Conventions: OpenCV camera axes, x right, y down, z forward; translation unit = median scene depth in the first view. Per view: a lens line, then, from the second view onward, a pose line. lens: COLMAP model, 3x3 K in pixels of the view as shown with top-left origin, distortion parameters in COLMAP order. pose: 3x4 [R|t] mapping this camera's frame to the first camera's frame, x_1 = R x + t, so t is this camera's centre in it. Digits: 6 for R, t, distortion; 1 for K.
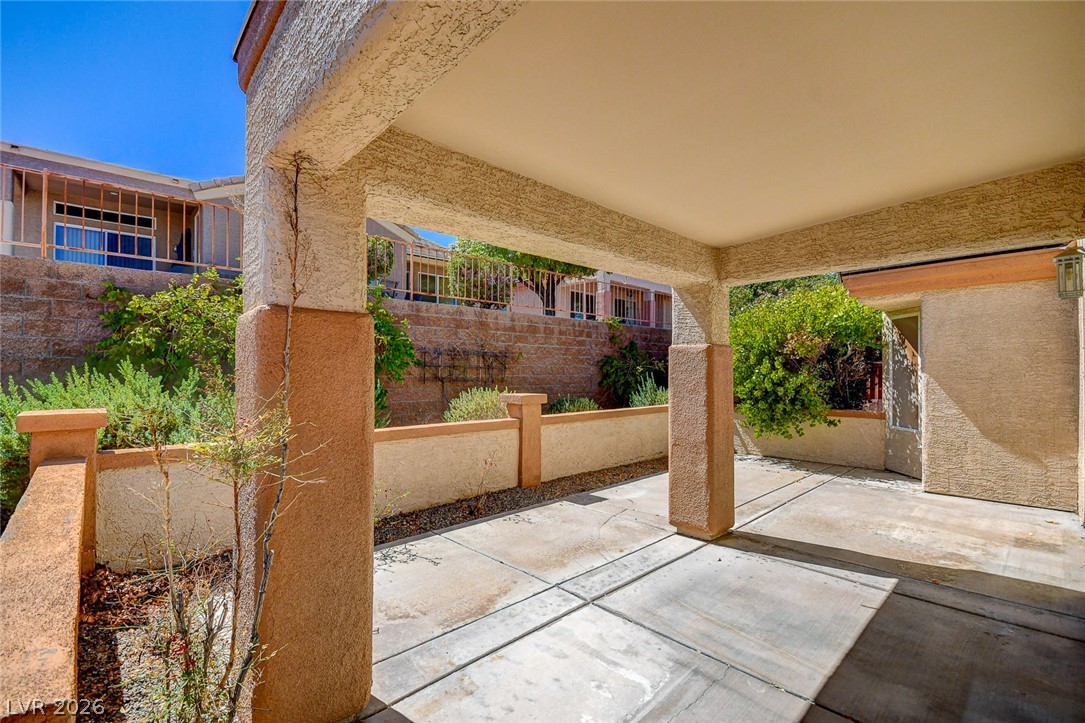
lens RADIAL K [[473.1, 0, 539.5], [0, 473.1, 359.8], [0, 0, 1]] dist [0.005398, -0.002890]
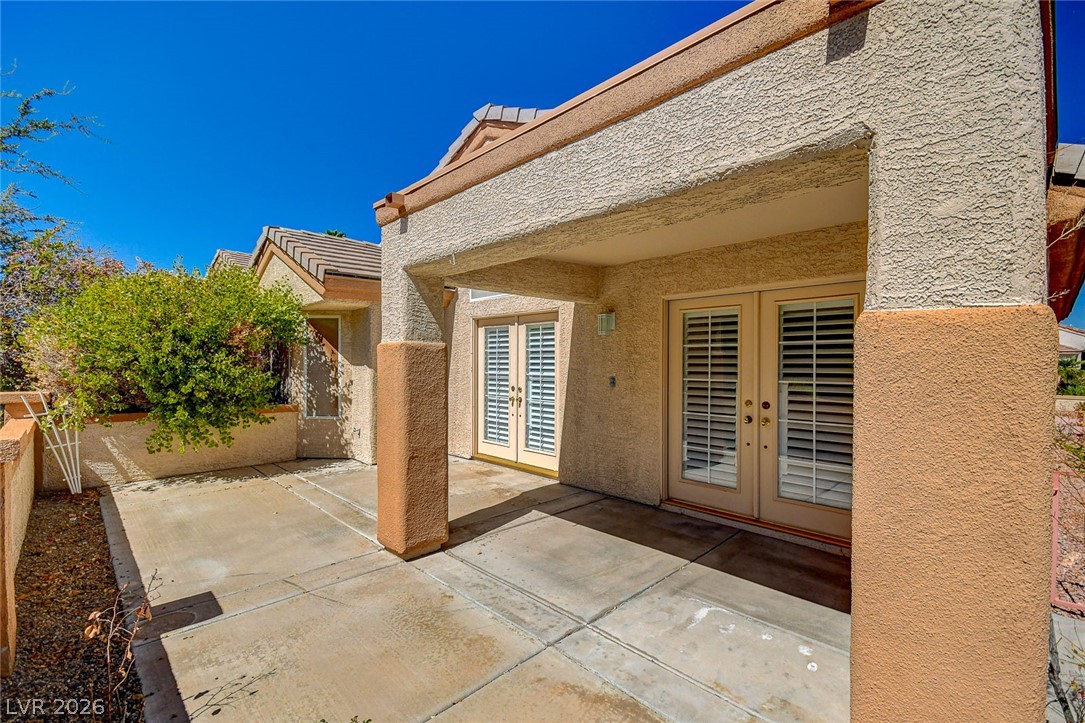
lens RADIAL K [[473.1, 0, 546.3], [0, 473.1, 369.9], [0, 0, 1]] dist [0.005398, -0.002890]
pose [[-0.020584, -0.012600, 0.999709, -0.640431], [-0.033418, 0.999371, 0.011908, 0.002271], [-0.999229, -0.033163, -0.020992, 0.875830]]
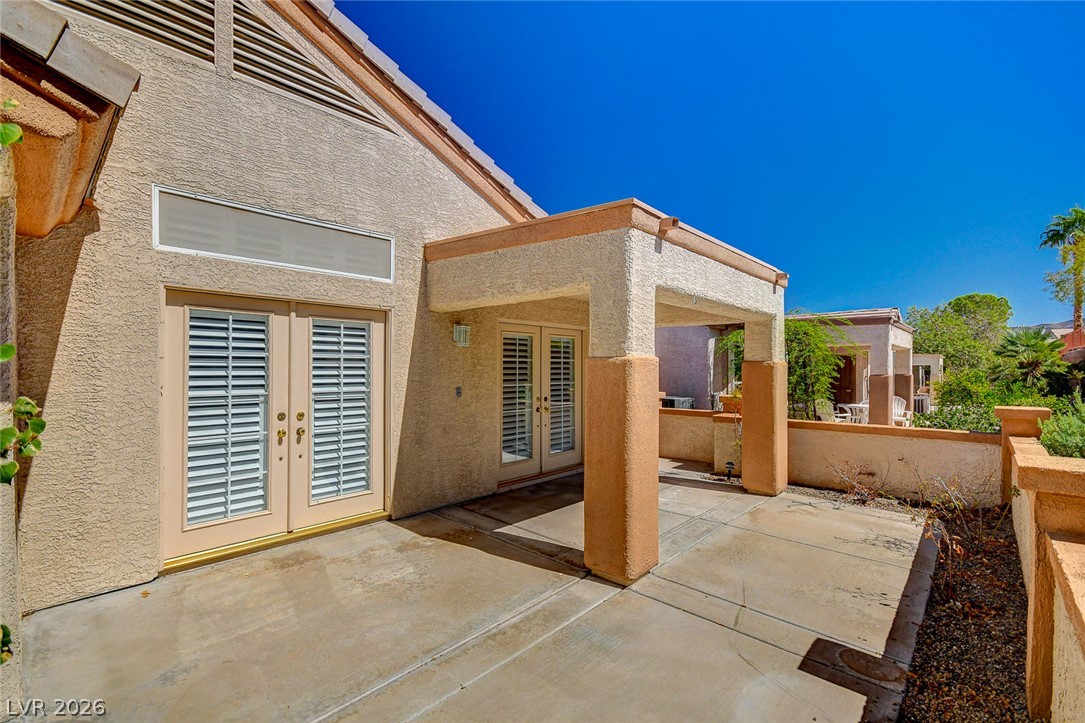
lens RADIAL K [[473.1, 0, 521.9], [0, 473.1, 372.2], [0, 0, 1]] dist [0.005398, -0.002890]
pose [[-0.999210, -0.001005, -0.039727, 0.632171], [-0.000232, 0.999810, -0.019467, 0.015291], [0.039739, -0.019442, -0.999021, 2.110422]]
